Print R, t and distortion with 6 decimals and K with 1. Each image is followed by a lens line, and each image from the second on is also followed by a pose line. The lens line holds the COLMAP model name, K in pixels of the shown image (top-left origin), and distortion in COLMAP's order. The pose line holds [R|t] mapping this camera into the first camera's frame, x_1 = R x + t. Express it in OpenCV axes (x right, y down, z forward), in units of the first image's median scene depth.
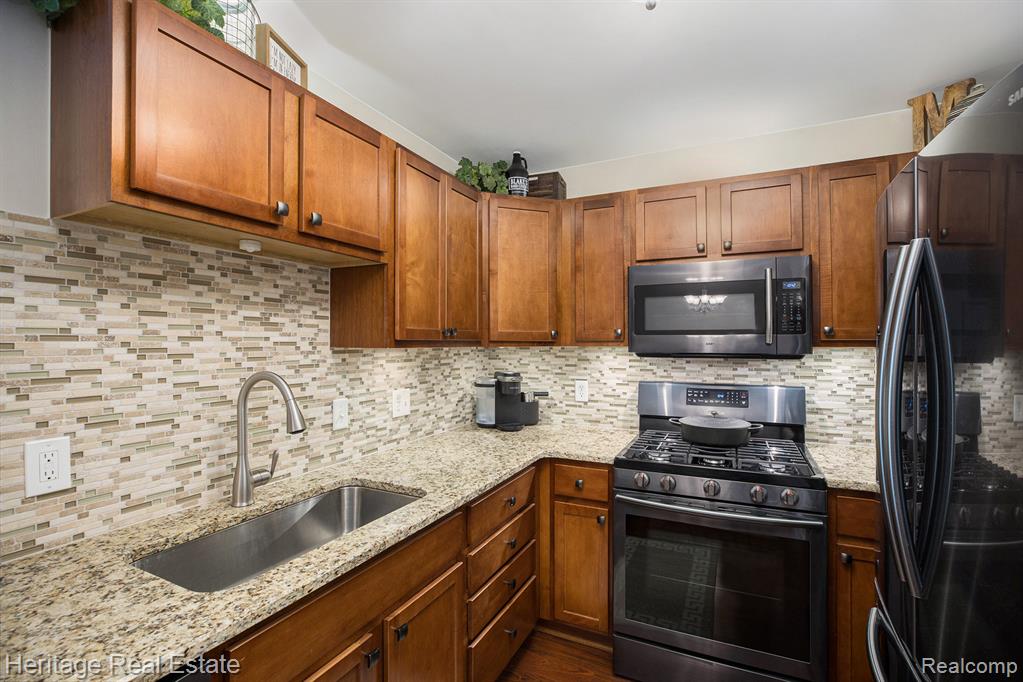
lens RADIAL K [[465.3, 0, 517.8], [0, 465.3, 344.7], [0, 0, 1]] dist [0.005805, 0.000166]
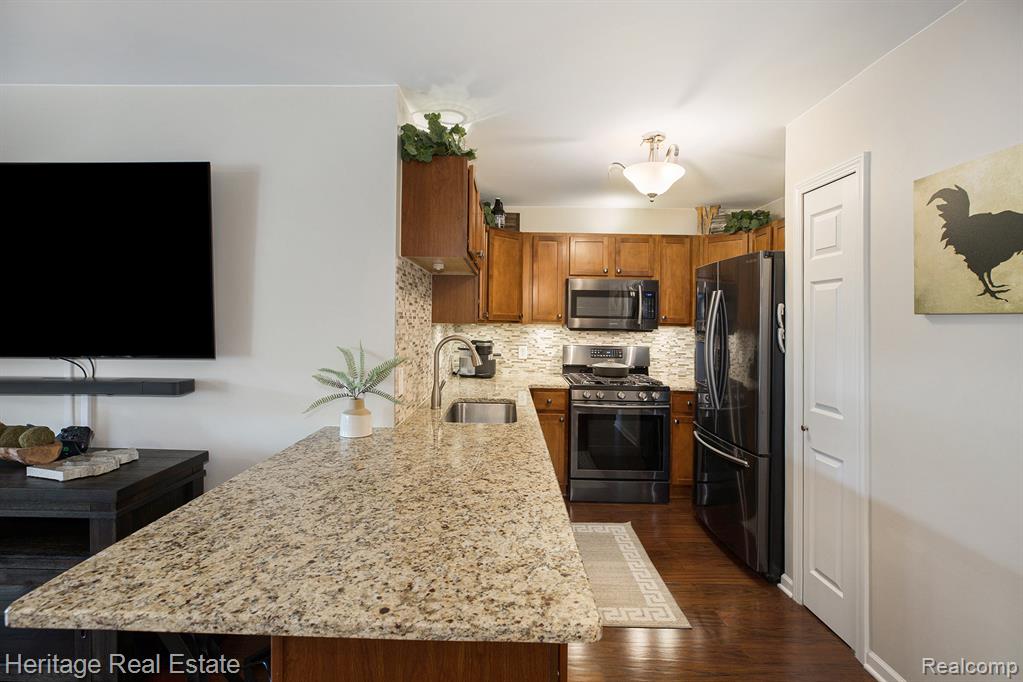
lens RADIAL K [[465.3, 0, 507.6], [0, 465.3, 333.1], [0, 0, 1]] dist [0.005805, 0.000166]
pose [[0.916557, 0.006929, 0.399843, -0.630508], [-0.016615, 0.999646, 0.020763, 0.004068], [-0.399558, -0.025674, 0.916348, -0.480119]]
